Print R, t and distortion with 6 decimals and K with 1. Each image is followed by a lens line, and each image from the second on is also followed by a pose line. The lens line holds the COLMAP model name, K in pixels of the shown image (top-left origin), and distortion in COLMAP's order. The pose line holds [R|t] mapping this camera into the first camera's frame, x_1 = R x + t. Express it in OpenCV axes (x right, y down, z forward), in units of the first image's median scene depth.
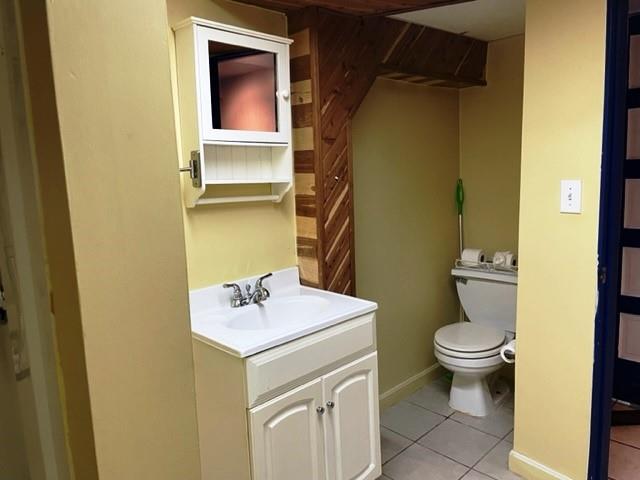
lens RADIAL K [[472.4, 0, 320.0], [0, 472.4, 240.0], [0, 0, 1]] dist [-0.001063, -0.001719]
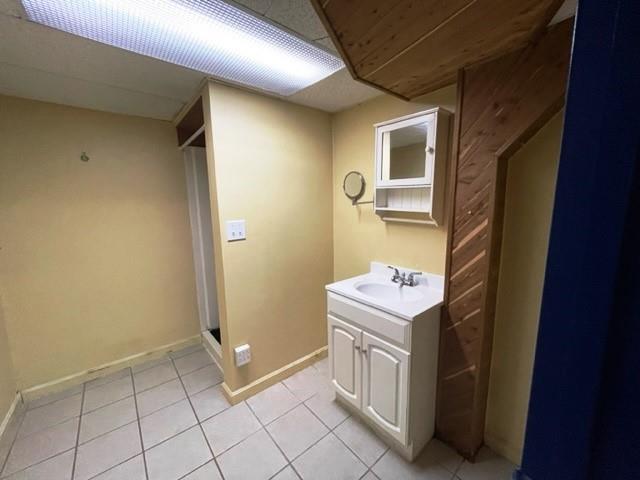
lens RADIAL K [[258.7, 0, 320.0], [0, 258.7, 240.0], [0, 0, 1]] dist [0.000128, 0.000010]
pose [[-0.072725, 0.181280, -0.980739, 0.740554], [-0.141270, 0.971556, 0.190058, -0.147301], [0.987296, 0.152371, -0.045047, 0.746668]]
